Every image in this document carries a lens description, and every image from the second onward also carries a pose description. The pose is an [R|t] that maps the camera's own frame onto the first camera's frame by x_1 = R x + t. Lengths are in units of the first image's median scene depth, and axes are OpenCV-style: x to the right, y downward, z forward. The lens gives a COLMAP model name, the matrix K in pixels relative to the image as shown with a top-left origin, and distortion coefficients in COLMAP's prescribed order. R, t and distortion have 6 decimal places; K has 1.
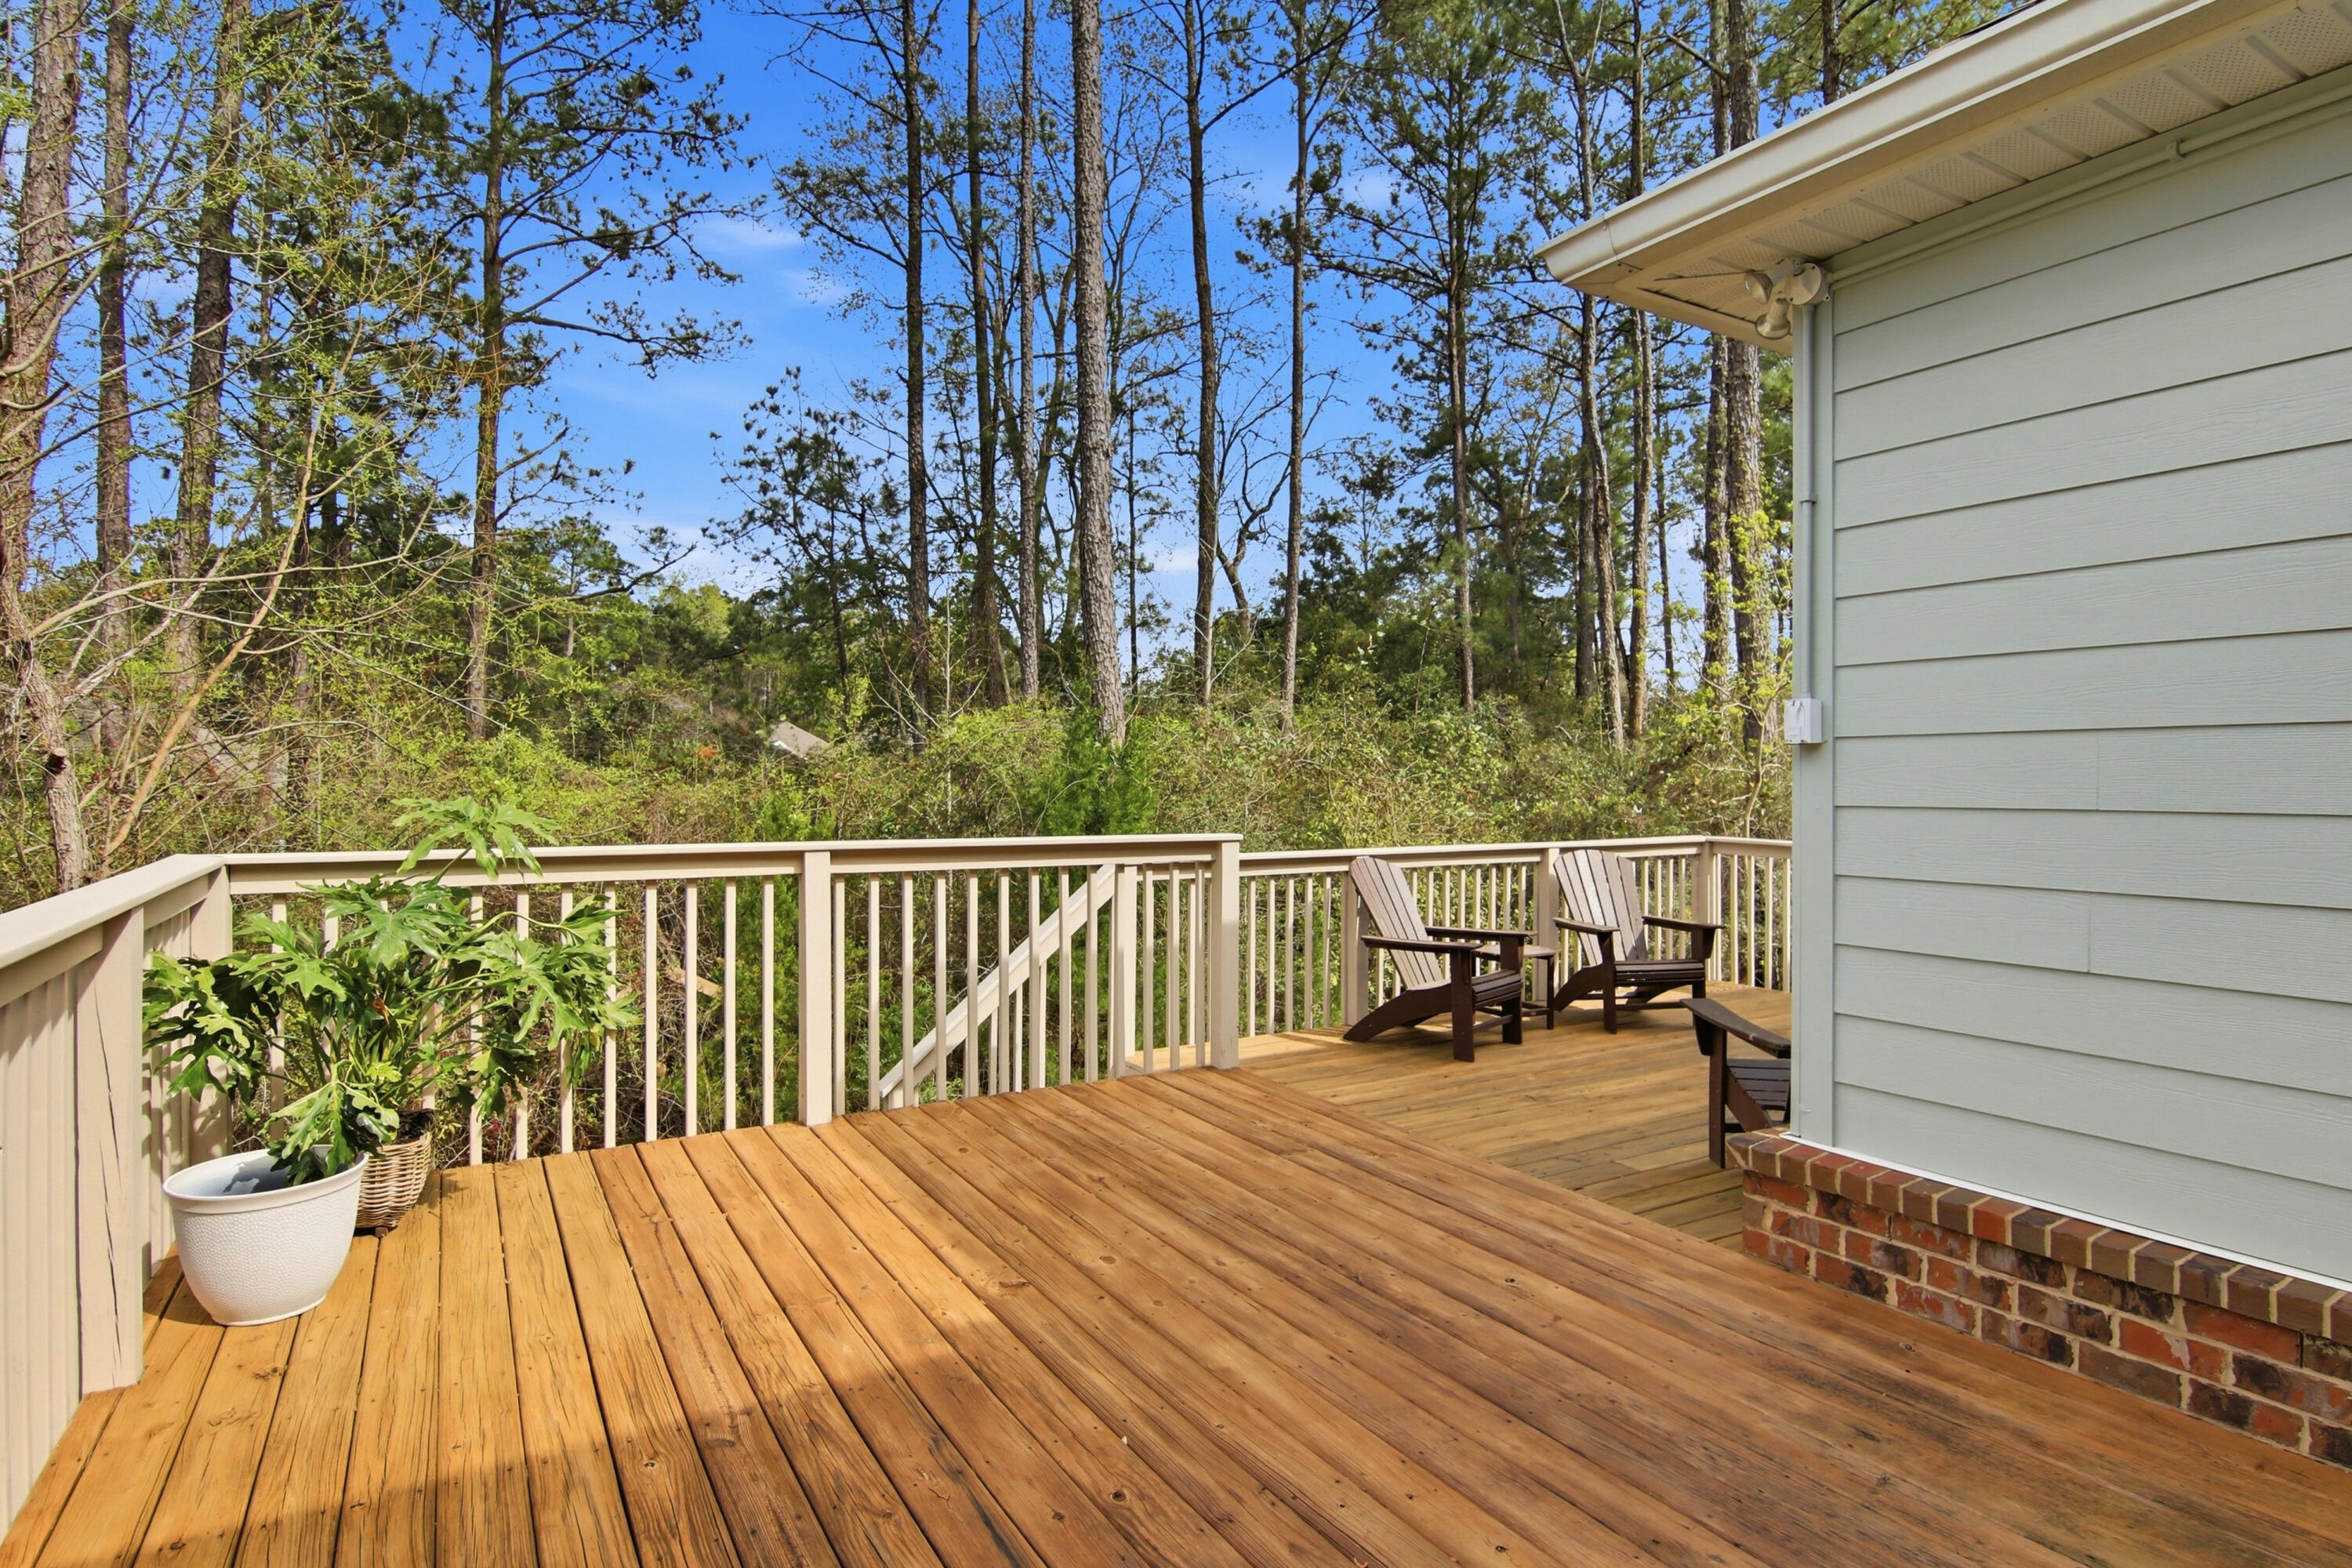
lens RADIAL K [[1258.9, 0, 1166.4], [0, 1258.9, 782.0], [0, 0, 1]] dist [-0.002392, -0.005226]
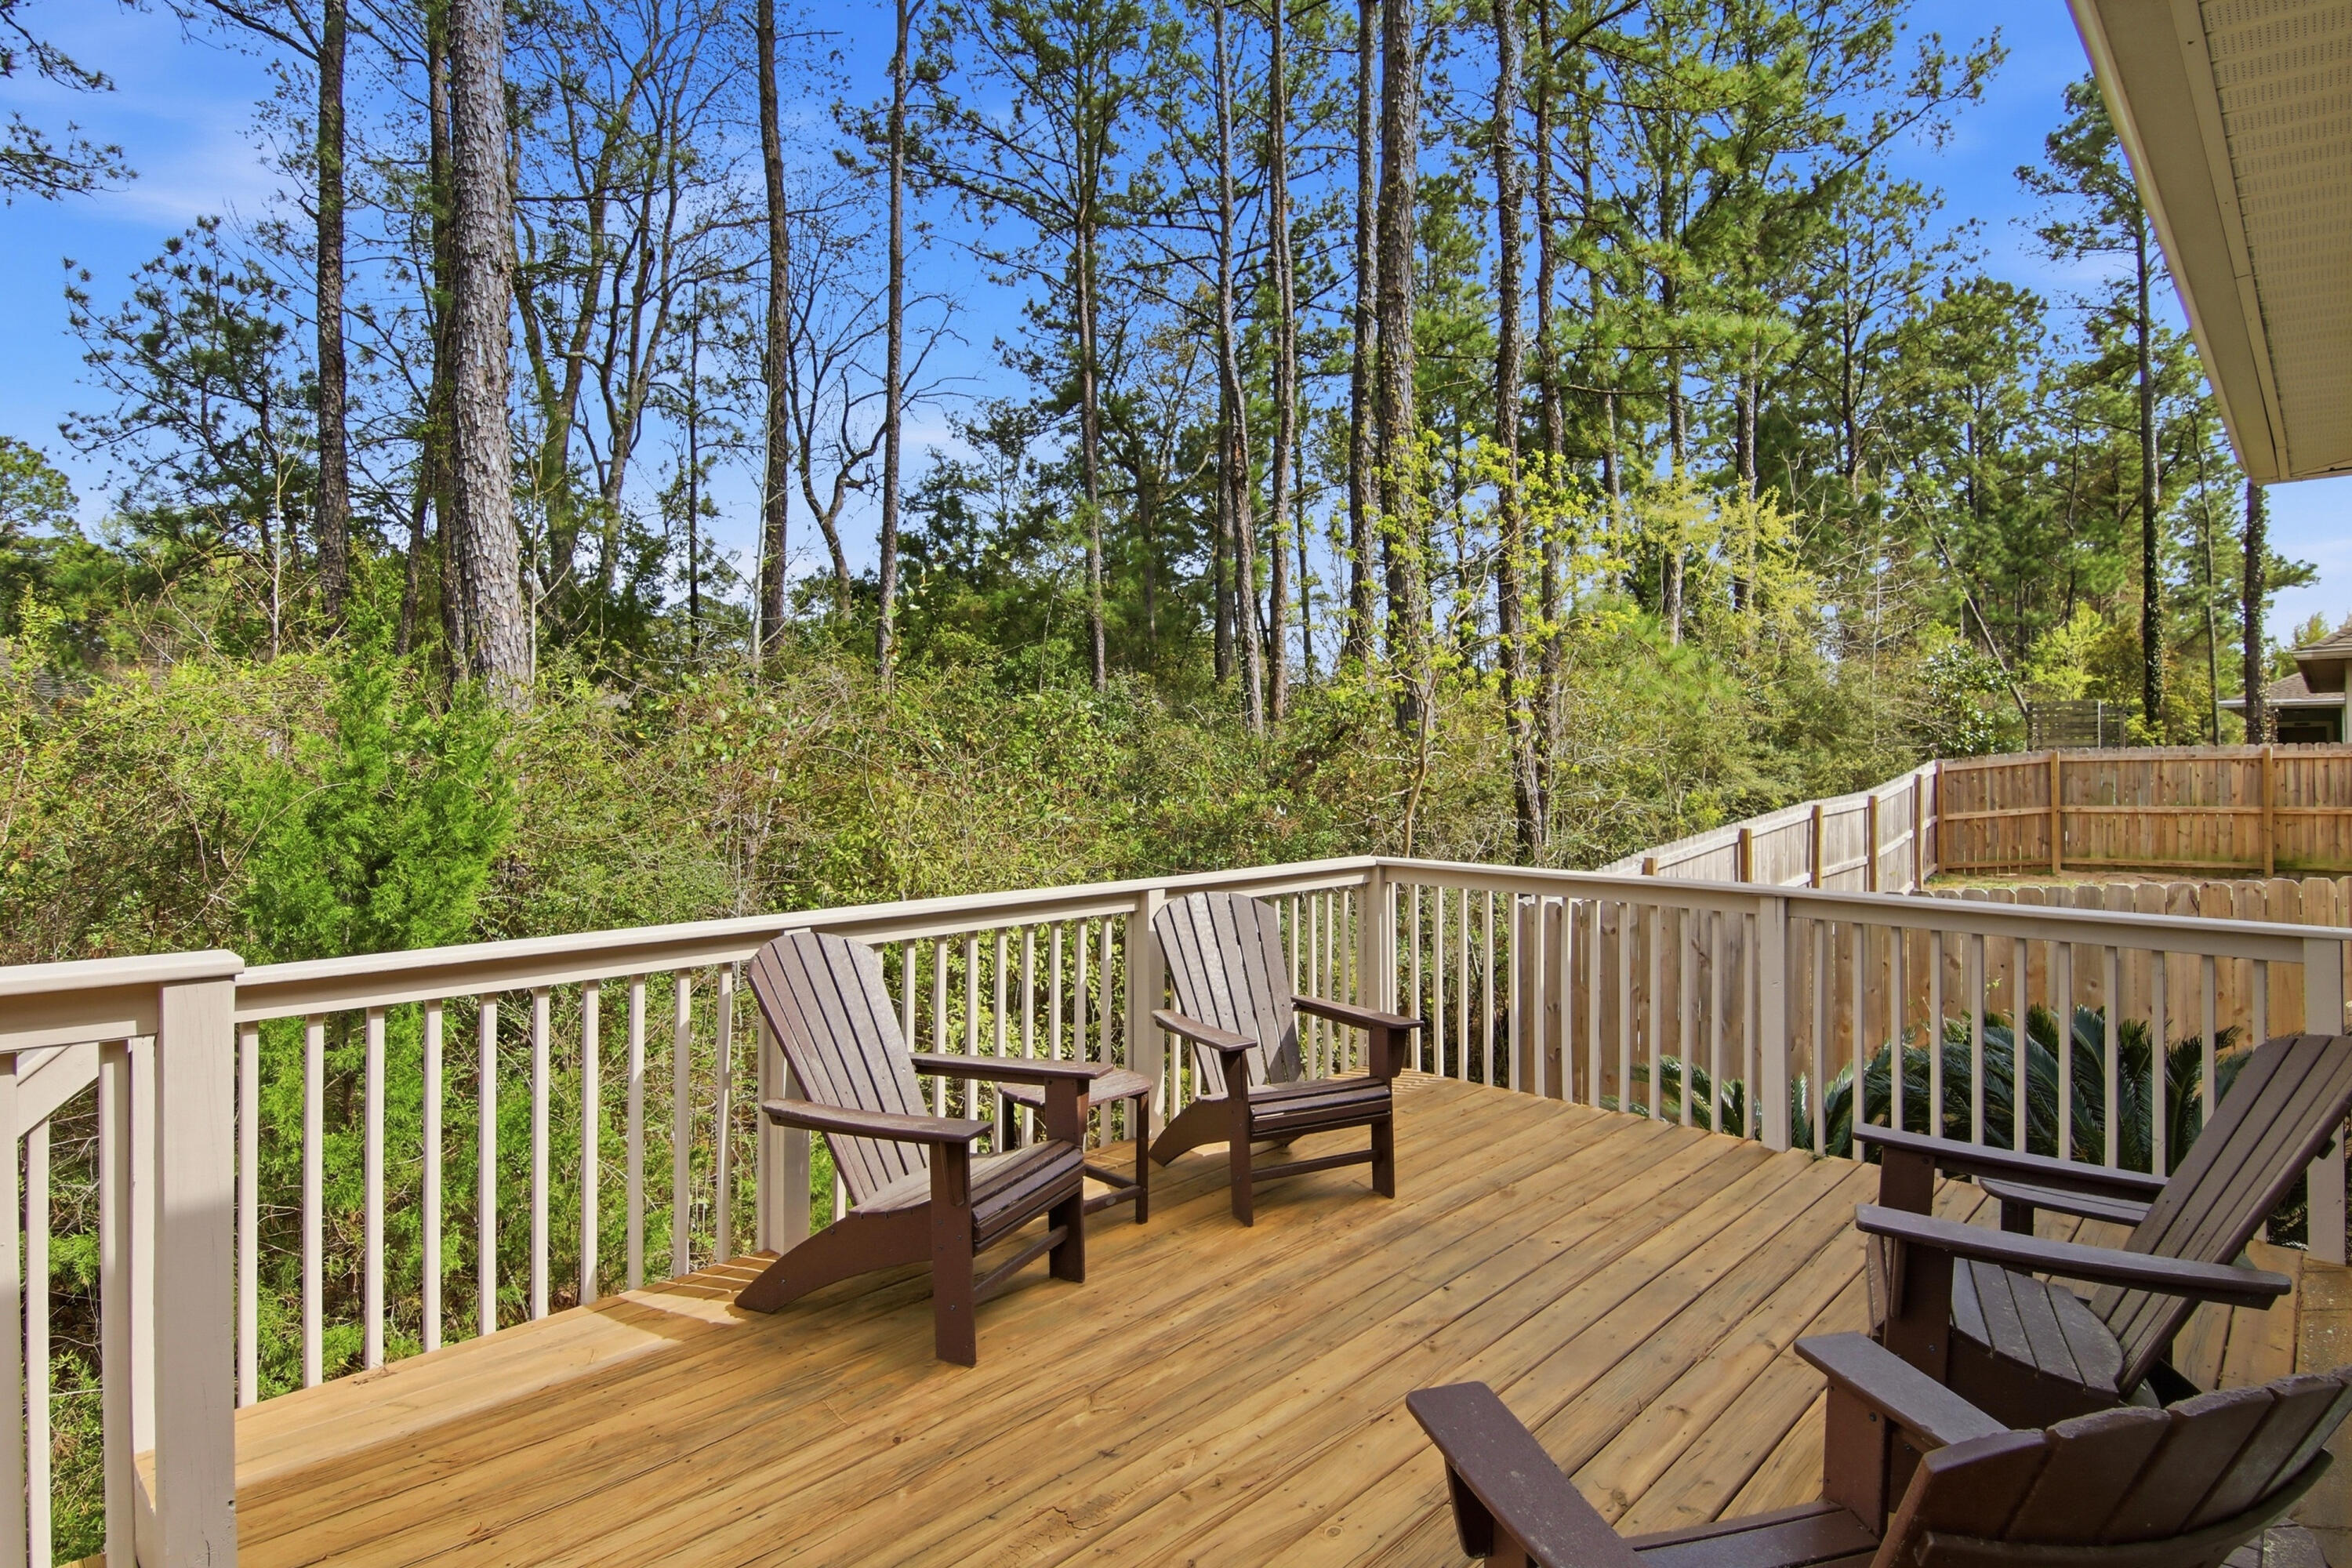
lens RADIAL K [[1258.9, 0, 1181.1], [0, 1258.9, 773.0], [0, 0, 1]] dist [-0.002392, -0.005226]
pose [[0.960410, -0.006225, 0.278520, 0.043270], [0.005054, 0.999975, 0.004922, -0.002182], [-0.278543, -0.003319, 0.960418, 0.118163]]
